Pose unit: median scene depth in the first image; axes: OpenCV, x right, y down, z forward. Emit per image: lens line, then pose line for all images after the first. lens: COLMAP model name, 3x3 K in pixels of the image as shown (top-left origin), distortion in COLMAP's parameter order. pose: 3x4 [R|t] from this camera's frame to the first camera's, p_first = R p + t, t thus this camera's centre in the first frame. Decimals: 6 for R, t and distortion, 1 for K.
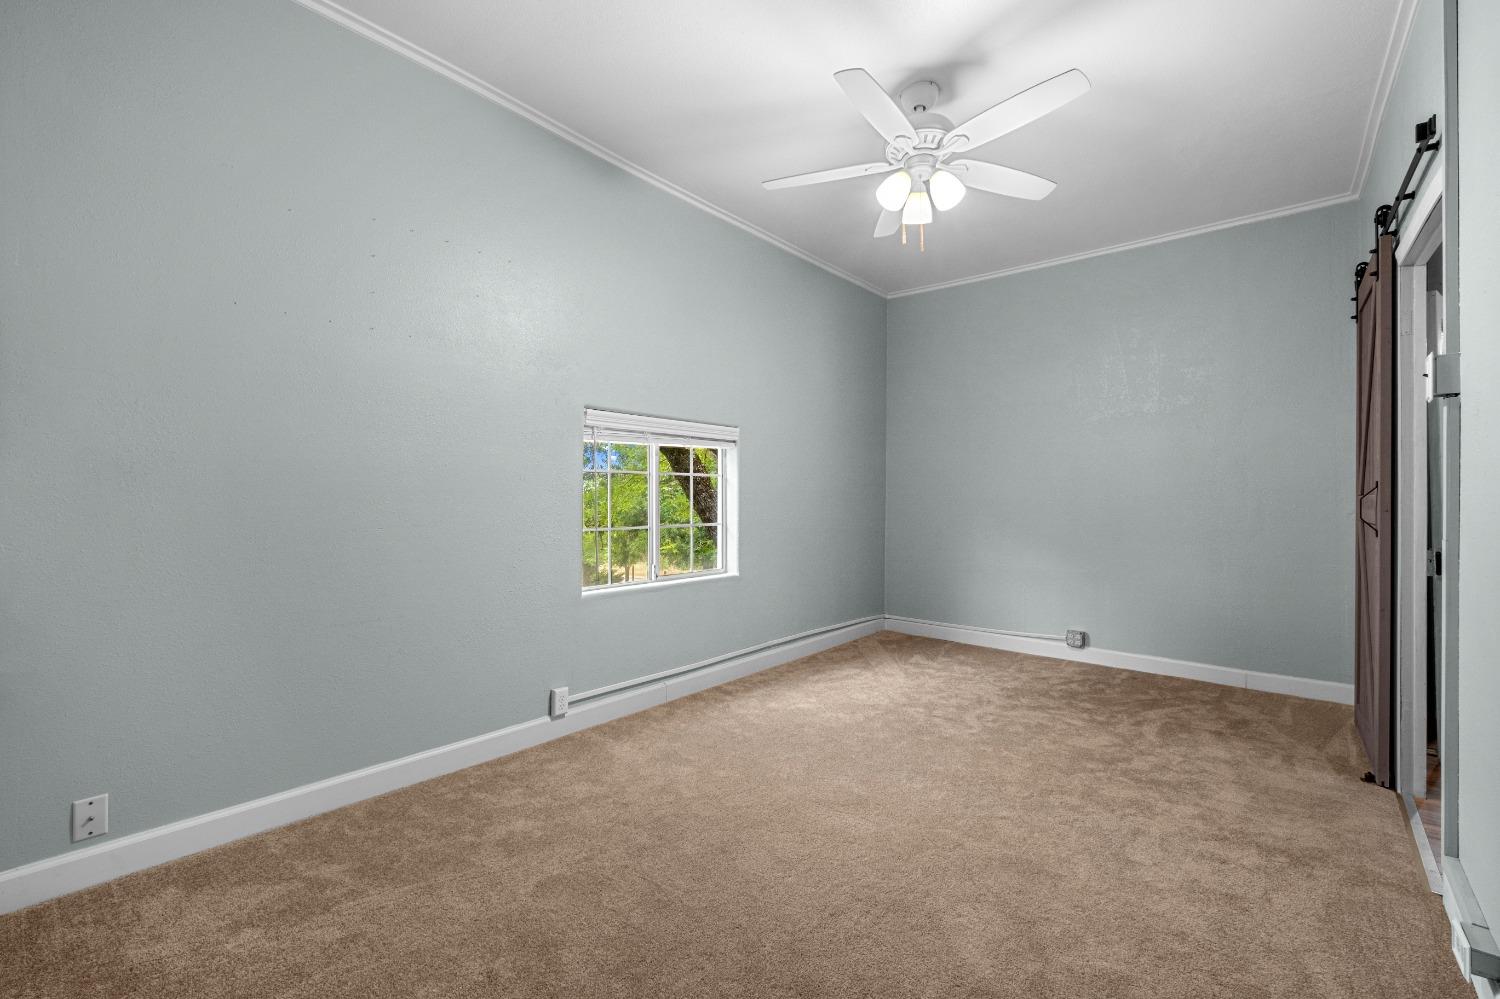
lens RADIAL K [[641.9, 0, 750.0], [0, 641.9, 499.5], [0, 0, 1]] dist [-0.009828, 0.000137]
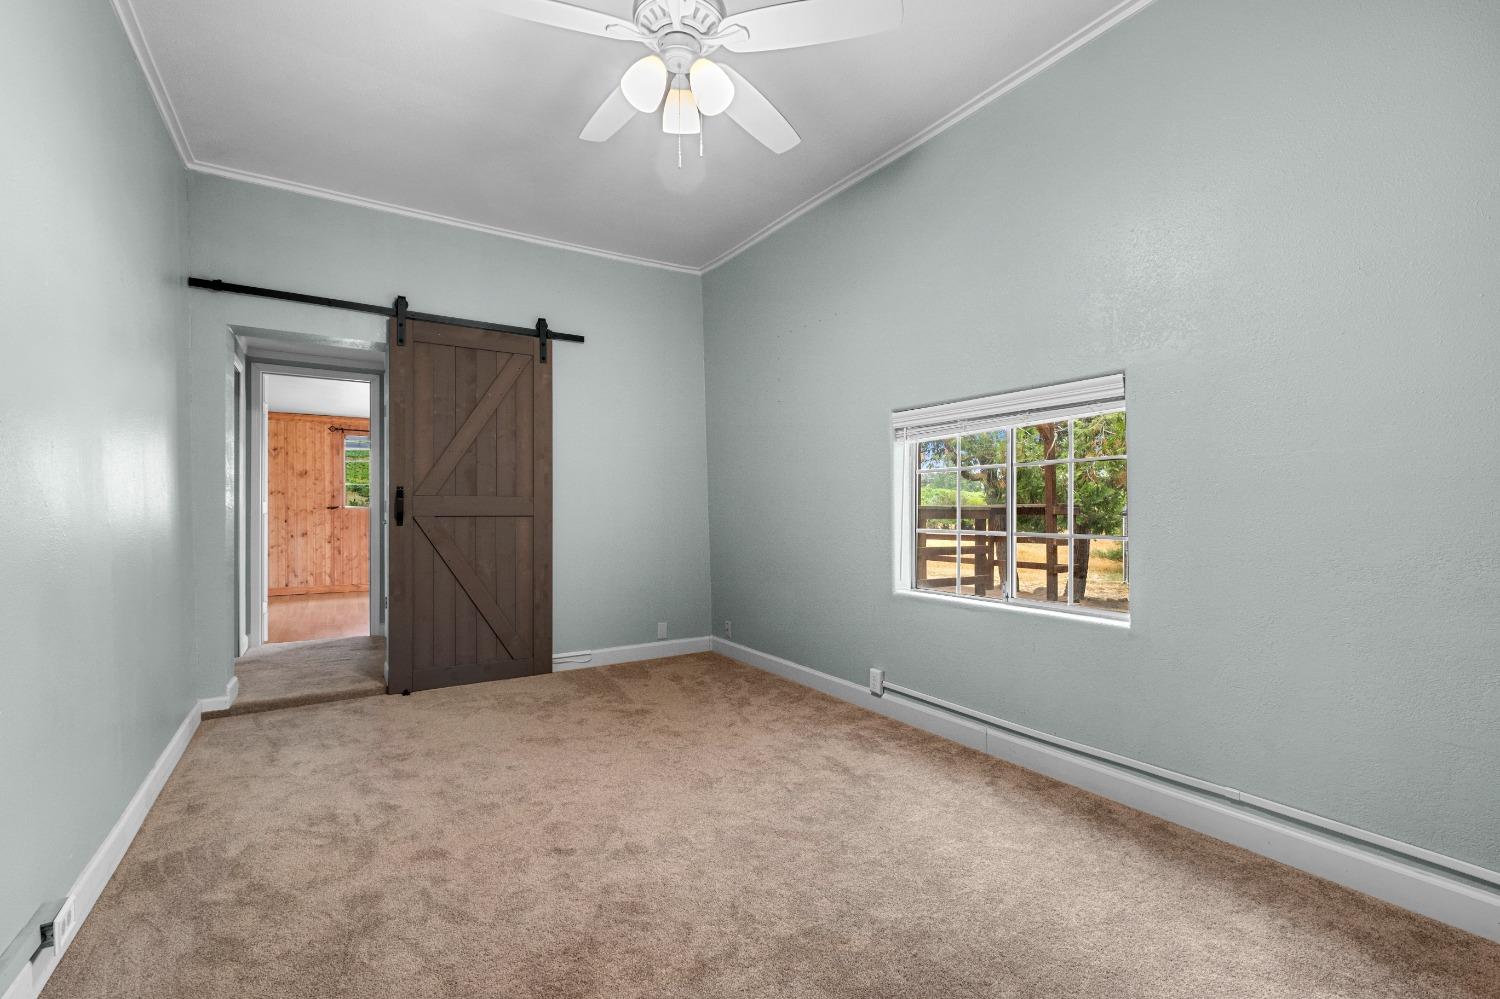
lens RADIAL K [[641.4, 0, 749.0], [0, 641.4, 510.5], [0, 0, 1]] dist [-0.001507, 0.000025]
pose [[-0.285739, 0.004444, -0.958297, 0.833790], [0.000442, 0.999990, 0.004506, 0.013276], [0.958307, 0.000864, -0.285738, 1.103509]]
